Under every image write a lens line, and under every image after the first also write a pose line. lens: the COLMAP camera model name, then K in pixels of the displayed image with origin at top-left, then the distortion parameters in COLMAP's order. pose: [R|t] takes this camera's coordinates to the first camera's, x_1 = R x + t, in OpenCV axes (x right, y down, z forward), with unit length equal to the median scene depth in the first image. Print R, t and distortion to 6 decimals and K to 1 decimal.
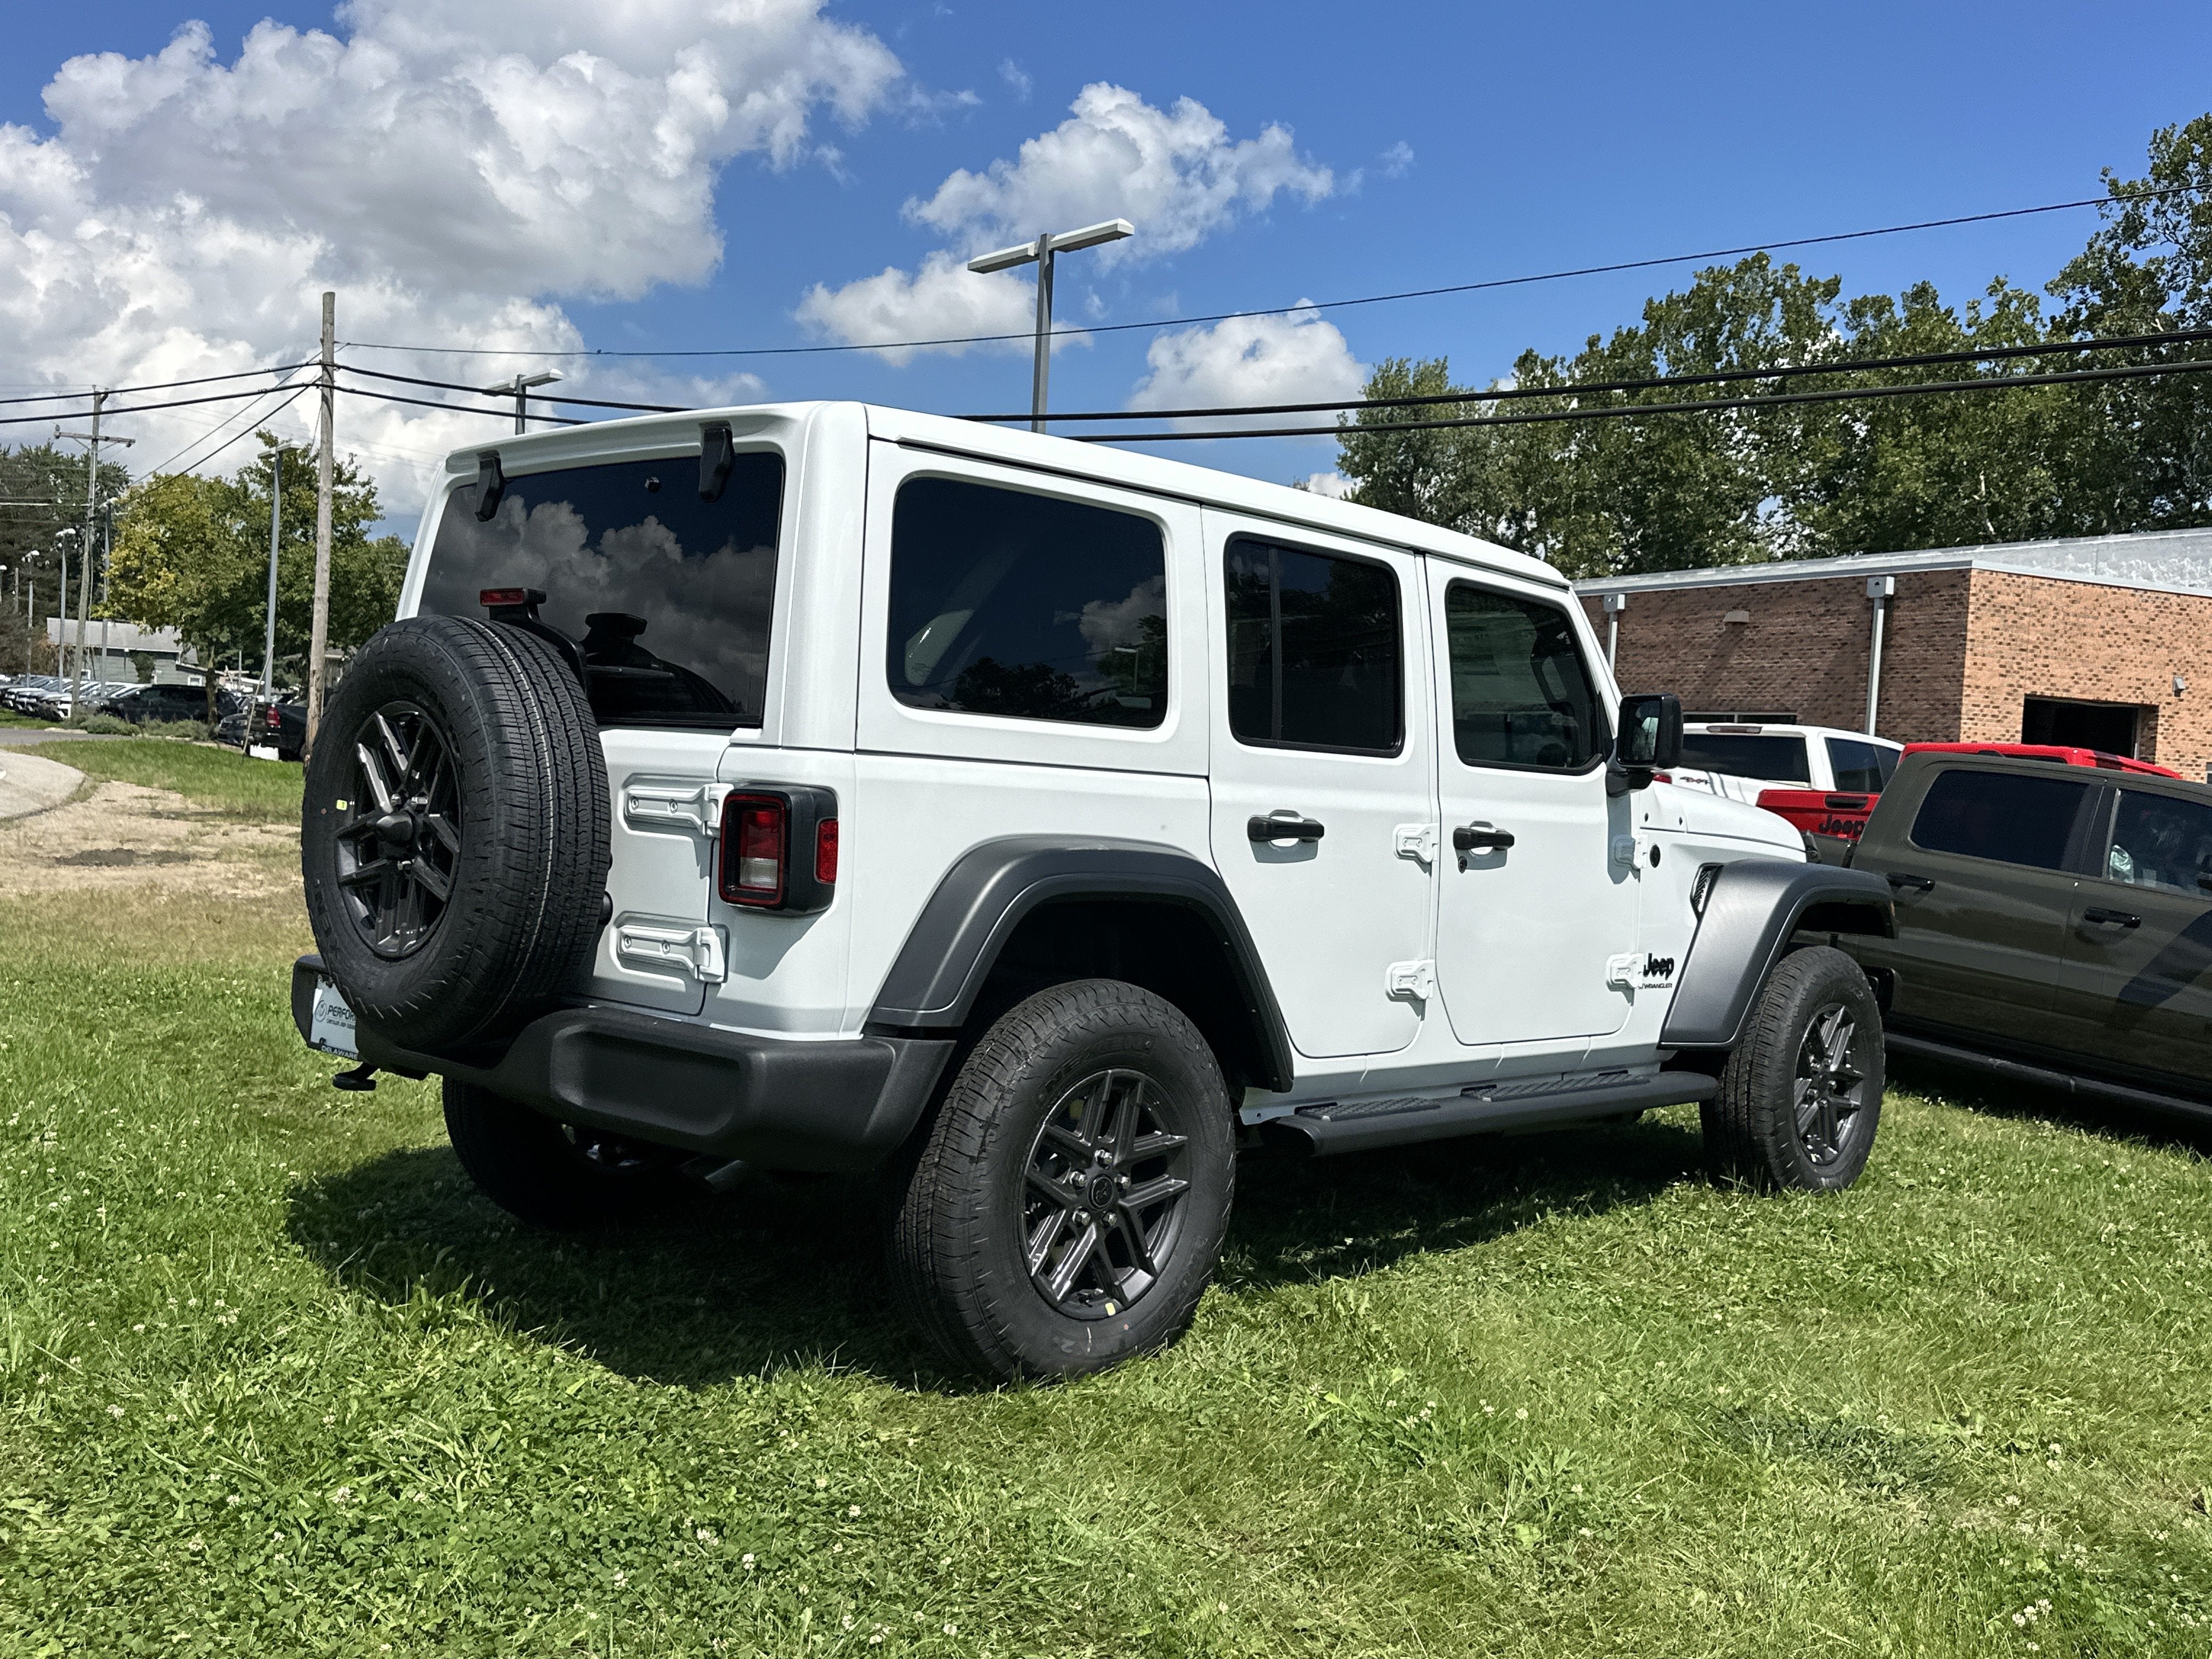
lens RADIAL K [[2052.7, 0, 1100.3], [0, 2052.7, 838.4], [0, 0, 1]] dist [0.155321, -0.285911]
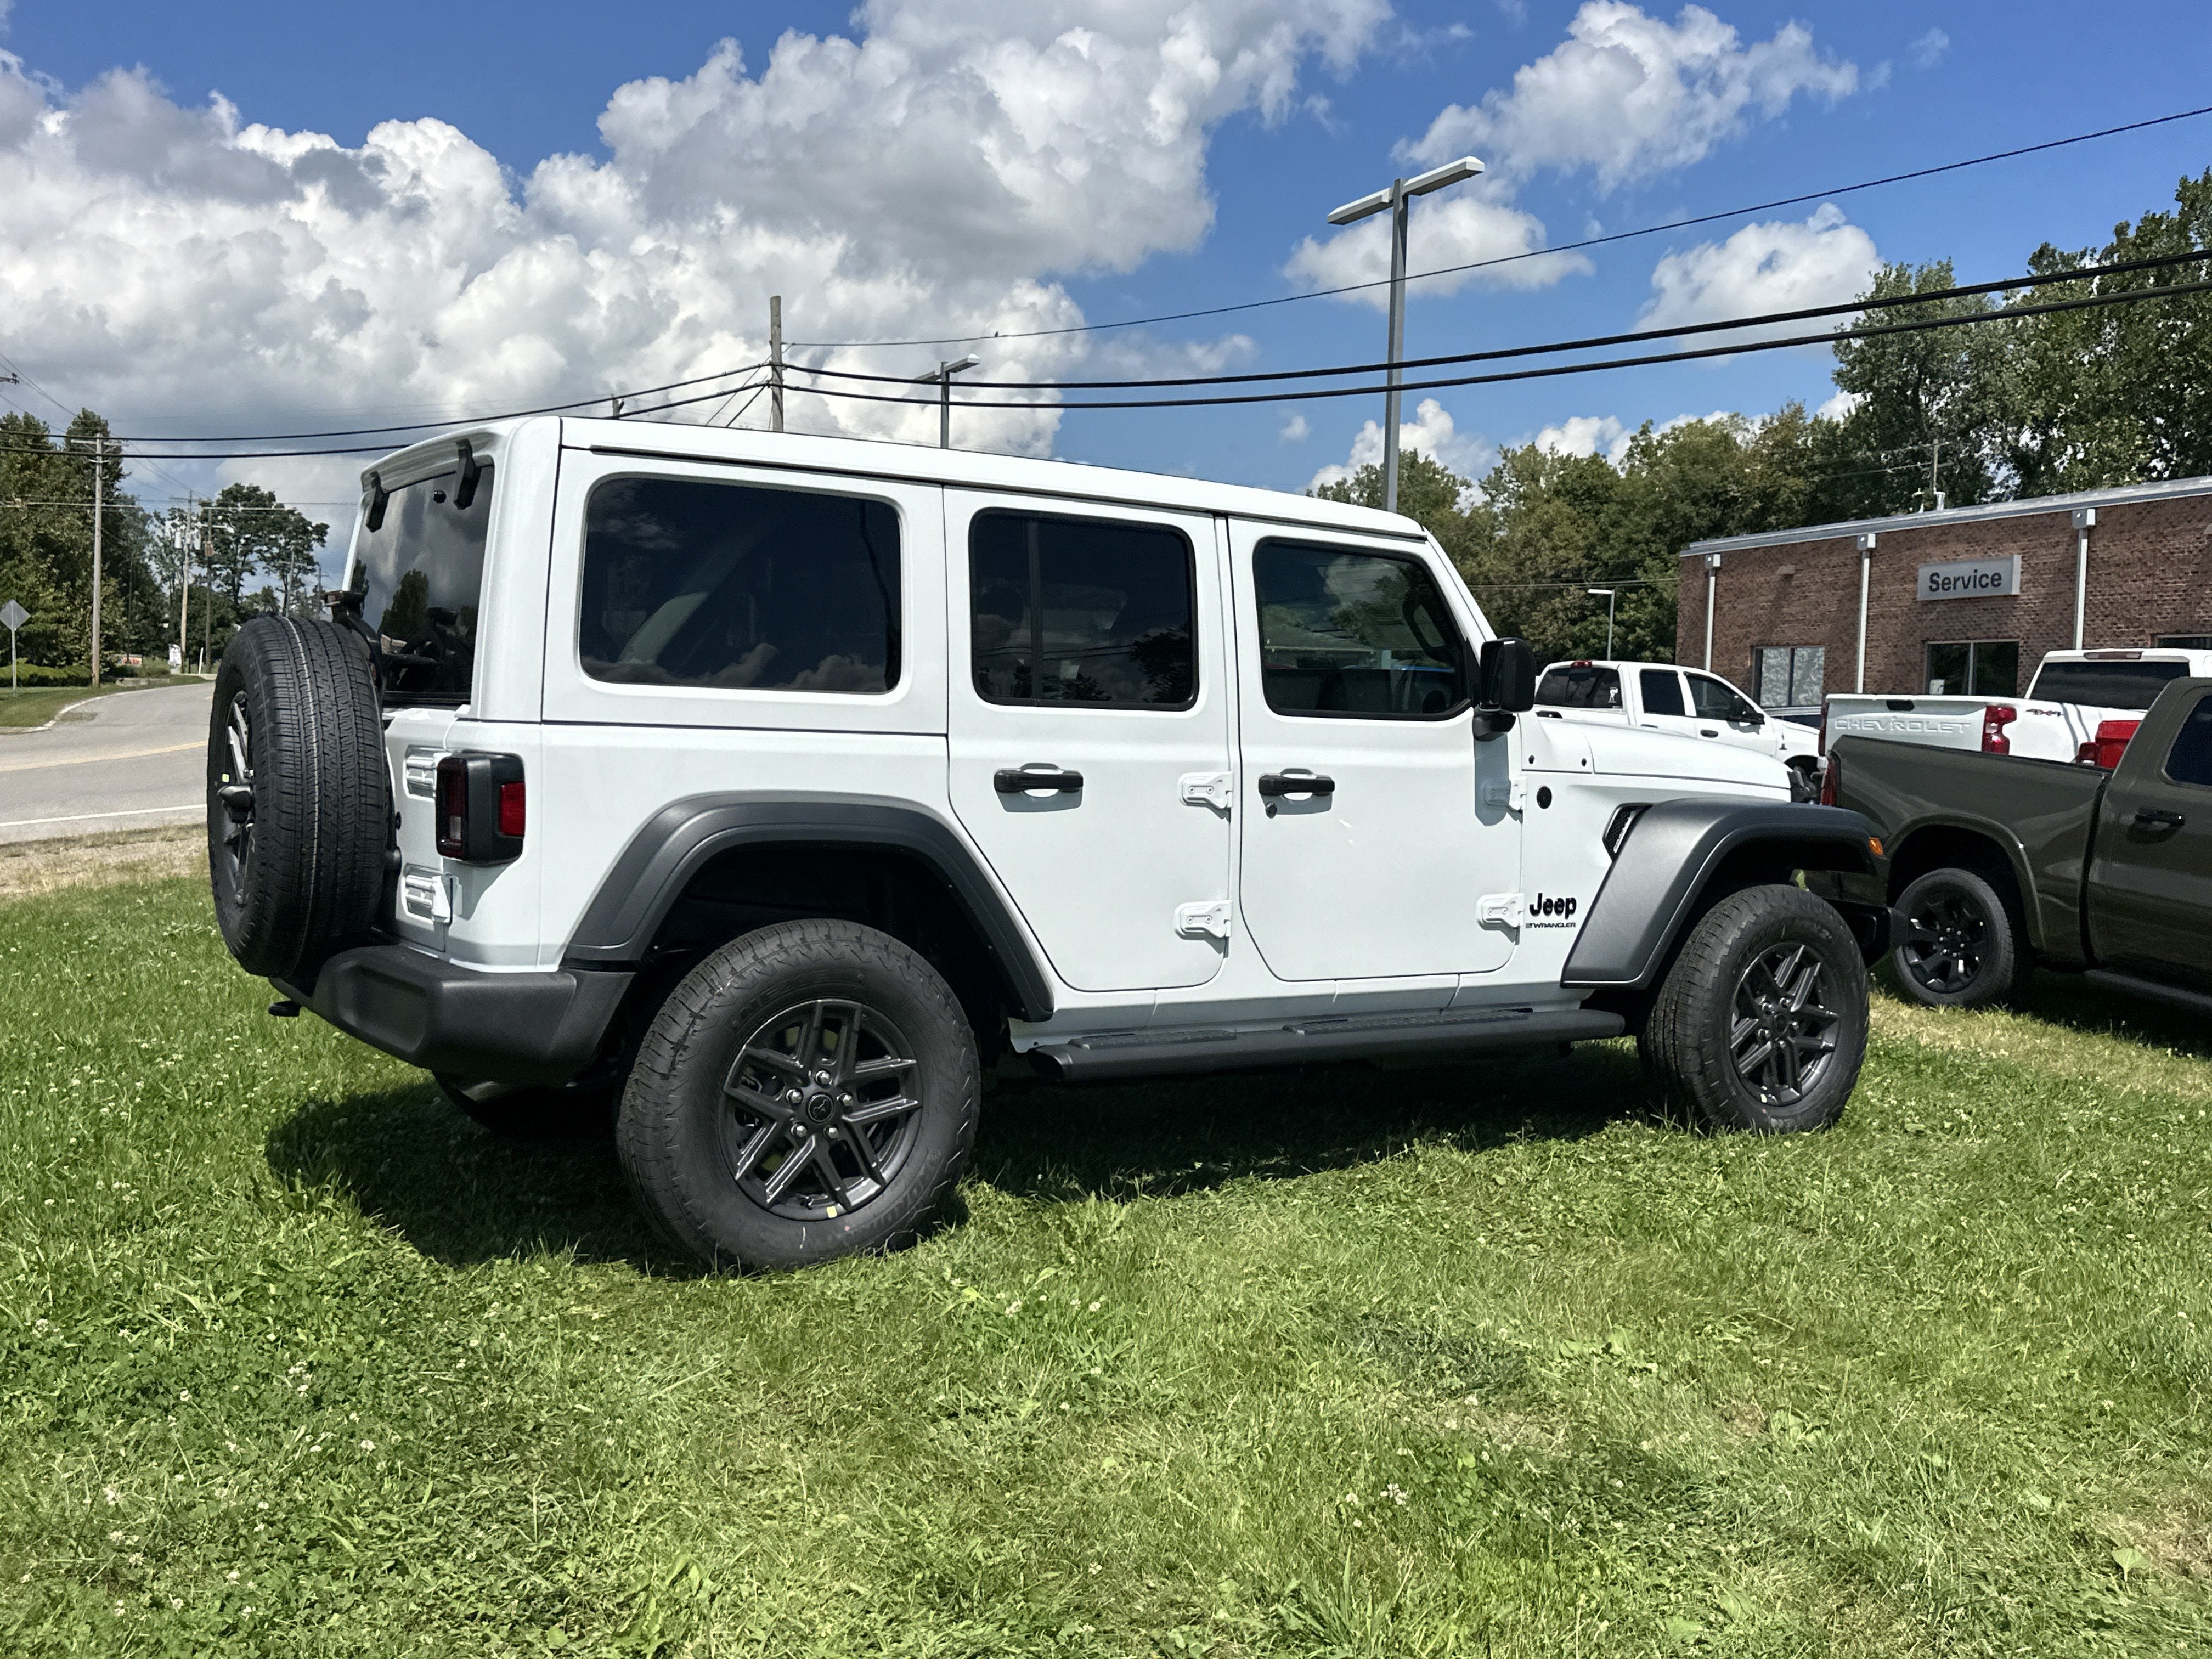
lens RADIAL K [[2052.7, 0, 1100.3], [0, 2052.7, 838.4], [0, 0, 1]] dist [0.155321, -0.285911]
pose [[0.971509, -0.015417, -0.236500, 0.303667], [0.020634, 0.999595, 0.019600, 0.004279], [0.236102, -0.023921, 0.971434, -0.036861]]
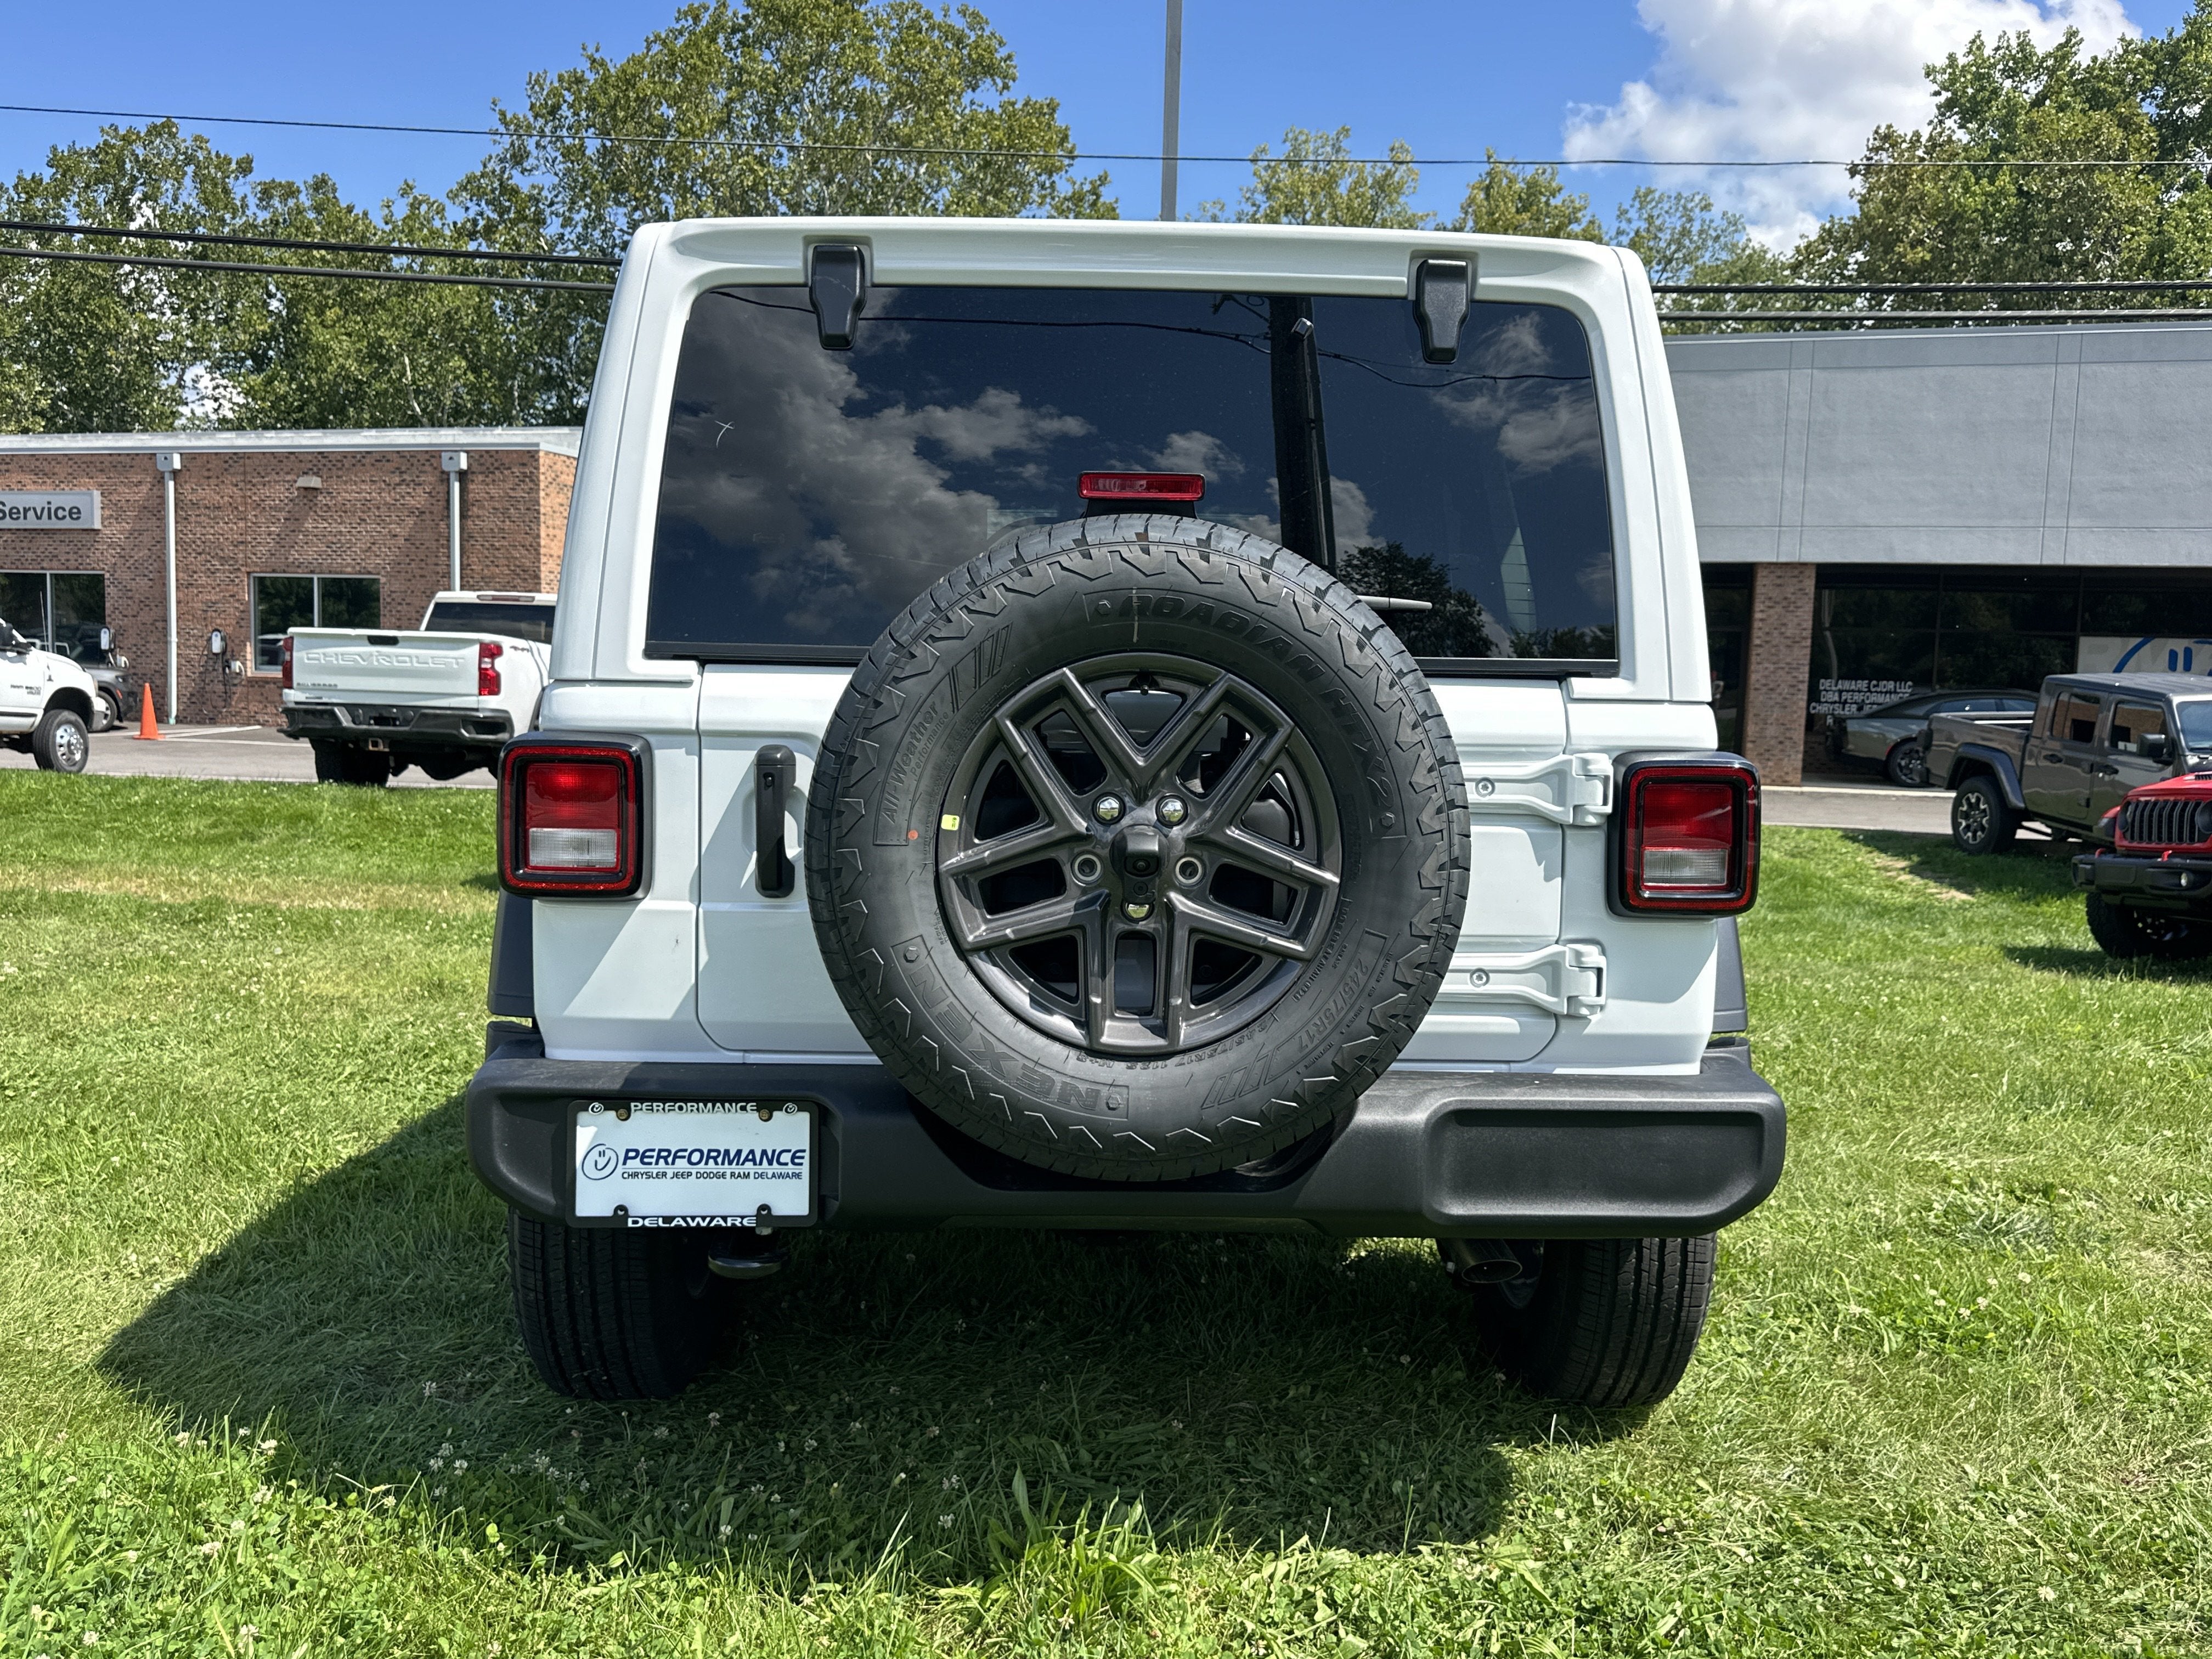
lens RADIAL K [[1854.9, 0, 1106.0], [0, 1854.9, 829.5], [0, 0, 1]] dist [-0.008013, -0.011638]
pose [[0.703819, -0.089107, 0.704769, -0.509989], [0.033331, 0.995151, 0.092536, -0.043701], [-0.709597, -0.041638, 0.703376, 0.423082]]
